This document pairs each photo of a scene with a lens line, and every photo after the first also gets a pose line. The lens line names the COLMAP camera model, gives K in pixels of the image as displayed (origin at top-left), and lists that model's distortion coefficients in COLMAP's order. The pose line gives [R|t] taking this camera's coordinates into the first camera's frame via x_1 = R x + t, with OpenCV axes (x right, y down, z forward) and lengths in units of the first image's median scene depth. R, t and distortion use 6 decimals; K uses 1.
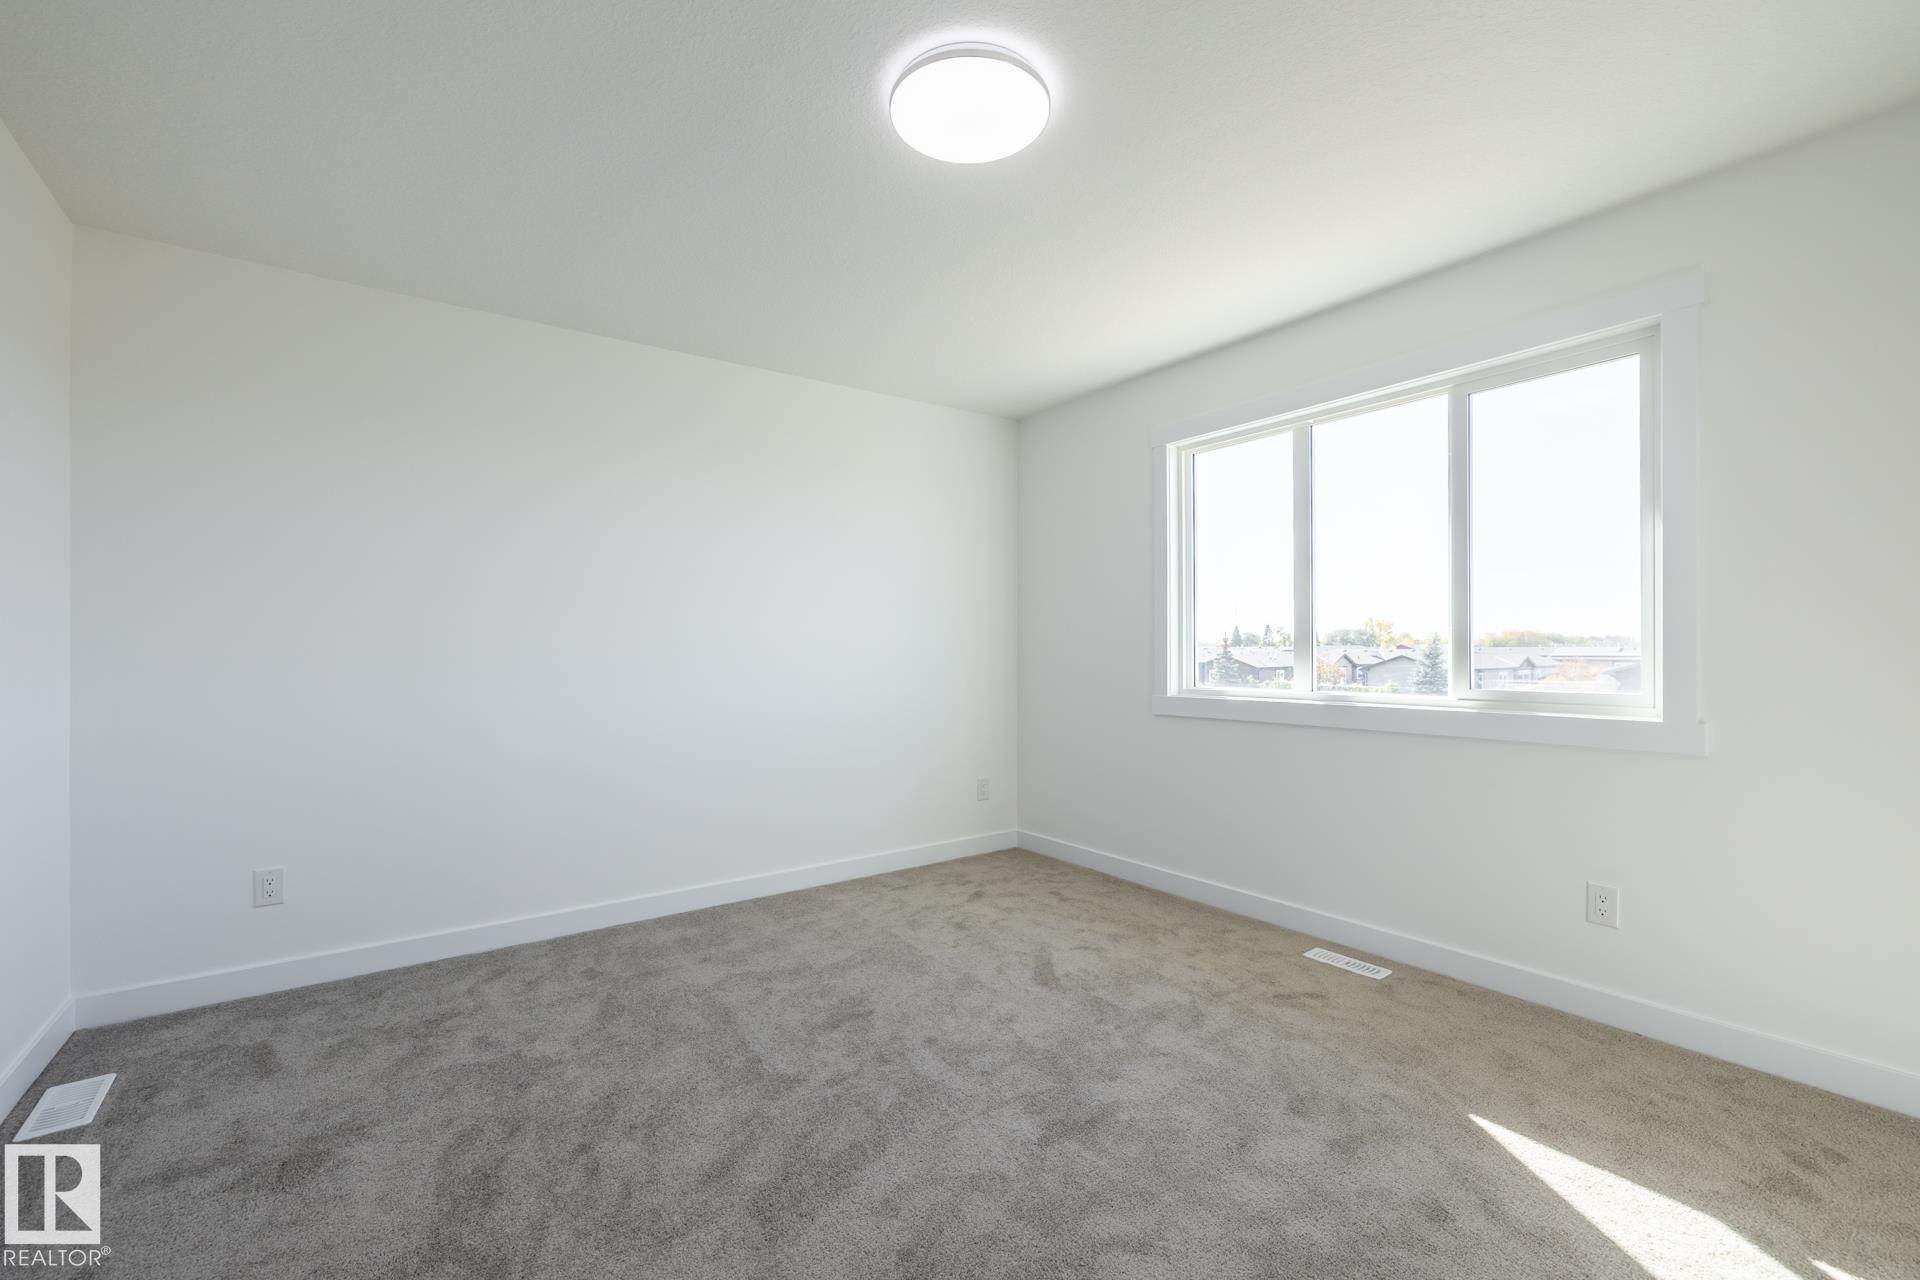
lens RADIAL K [[814.6, 0, 959.6], [0, 814.6, 634.0], [0, 0, 1]] dist [-0.001575, -0.000816]
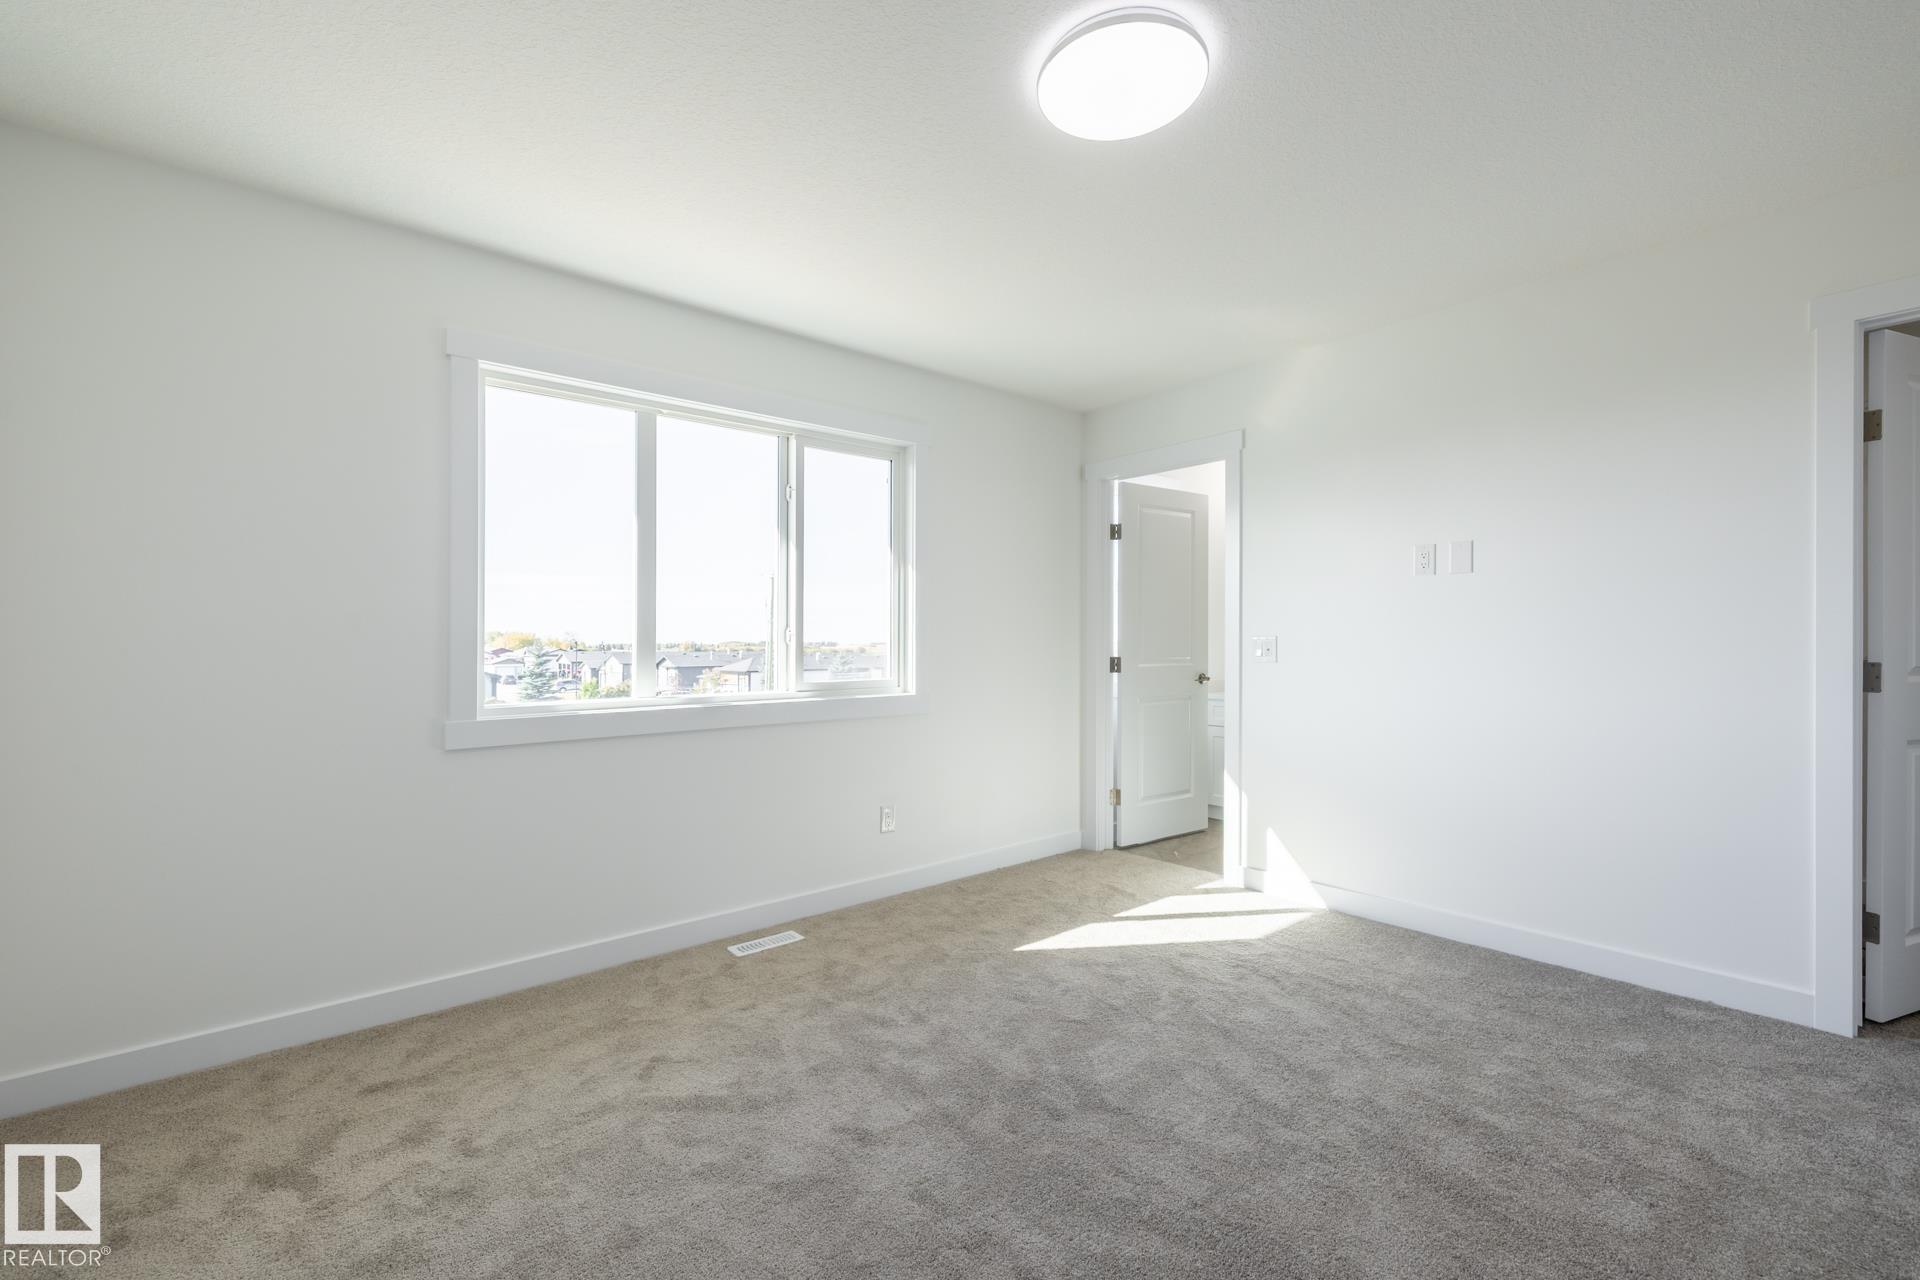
lens RADIAL K [[814.6, 0, 986.4], [0, 814.6, 646.6], [0, 0, 1]] dist [-0.001575, -0.000816]
pose [[-0.084578, -0.006364, 0.996397, -0.589376], [-0.012311, 0.999910, 0.005342, 0.002079], [-0.996341, -0.011815, -0.084649, 0.764270]]
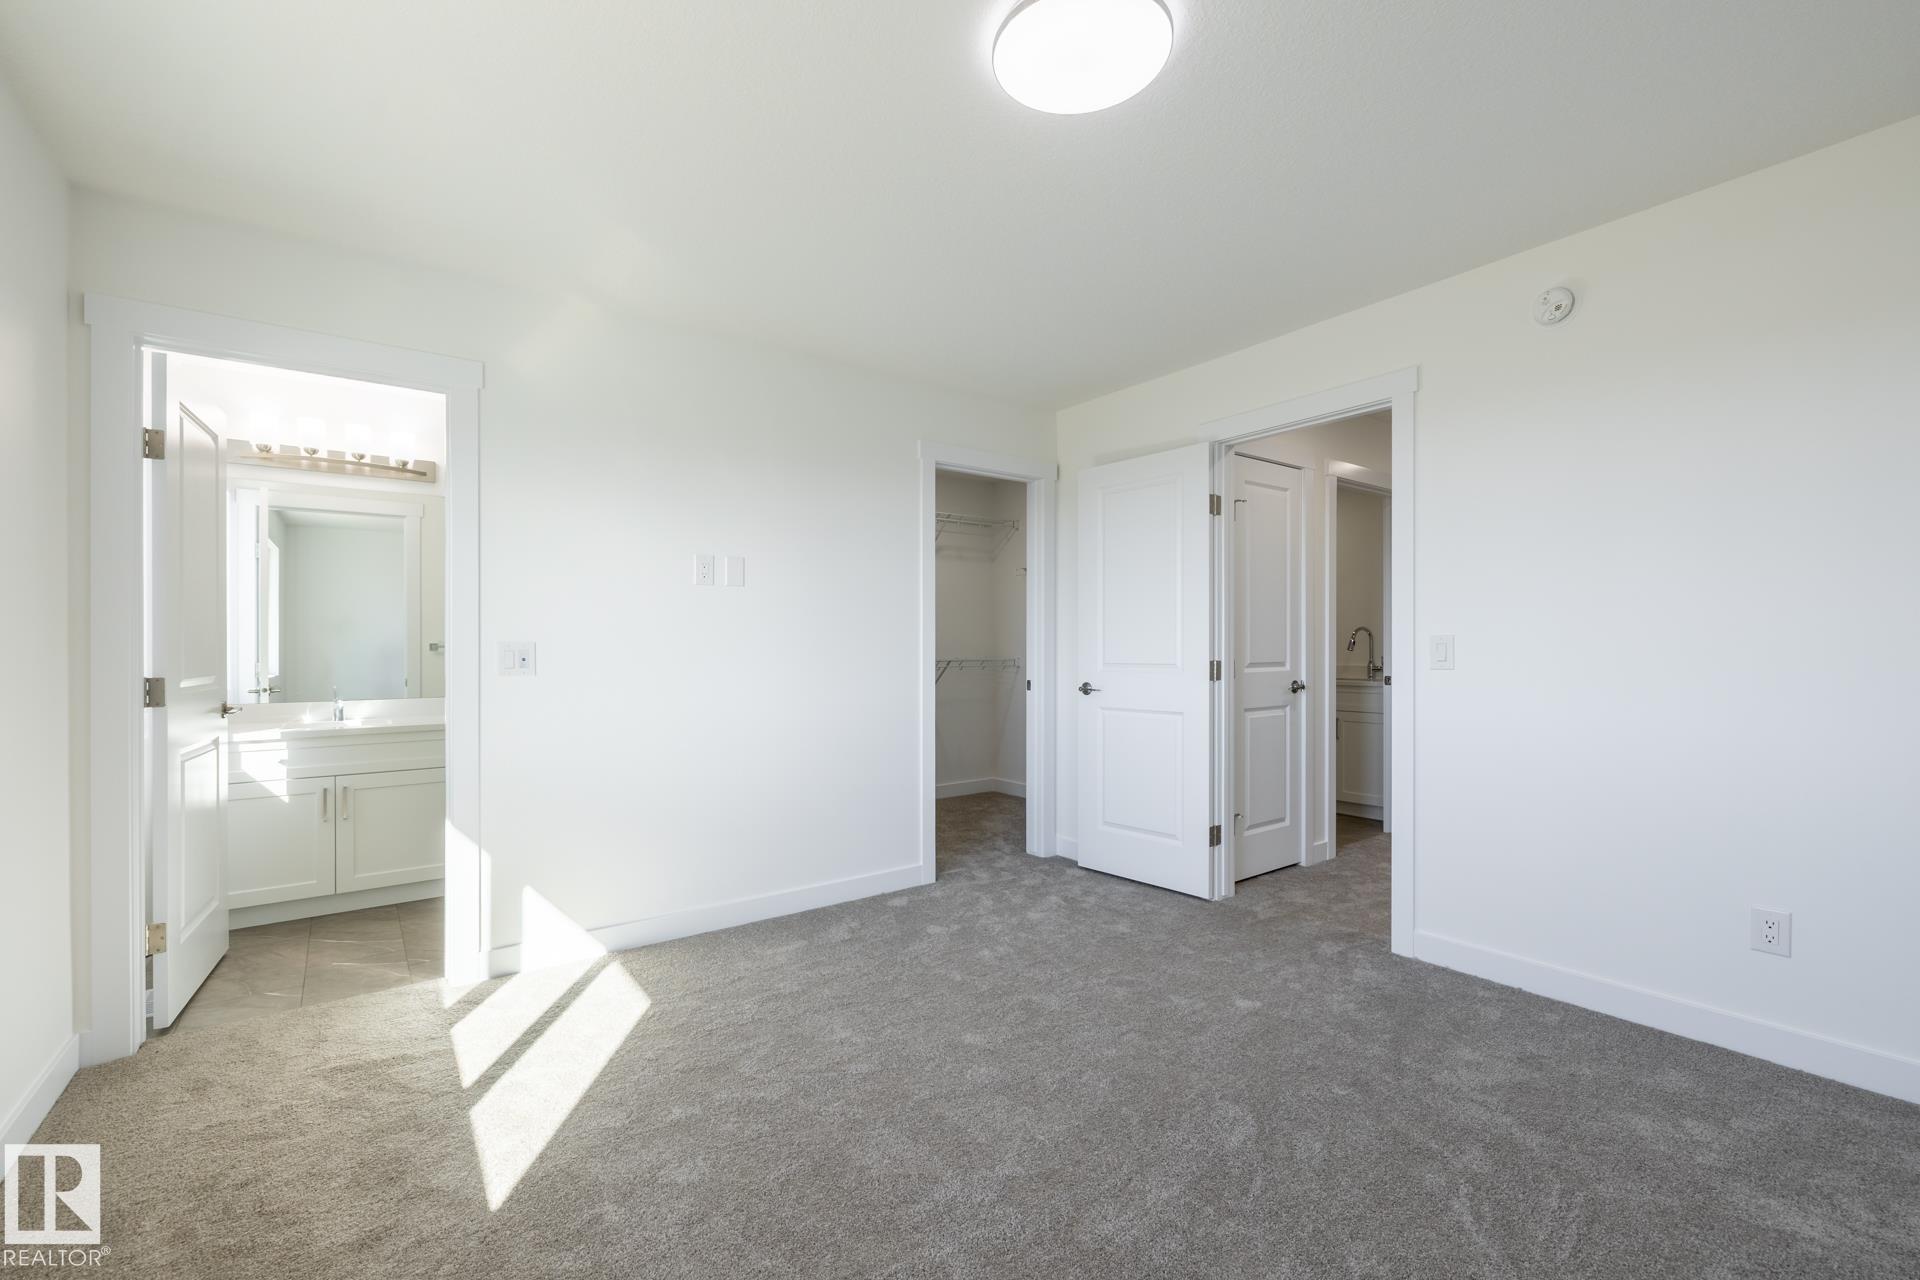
lens RADIAL K [[814.6, 0, 958.0], [0, 814.6, 644.9], [0, 0, 1]] dist [-0.001575, -0.000816]
pose [[-0.999973, -0.006136, -0.004116, 0.091720], [-0.006088, 0.999915, -0.011557, -0.000420], [0.004186, -0.011532, -0.999925, 1.201277]]
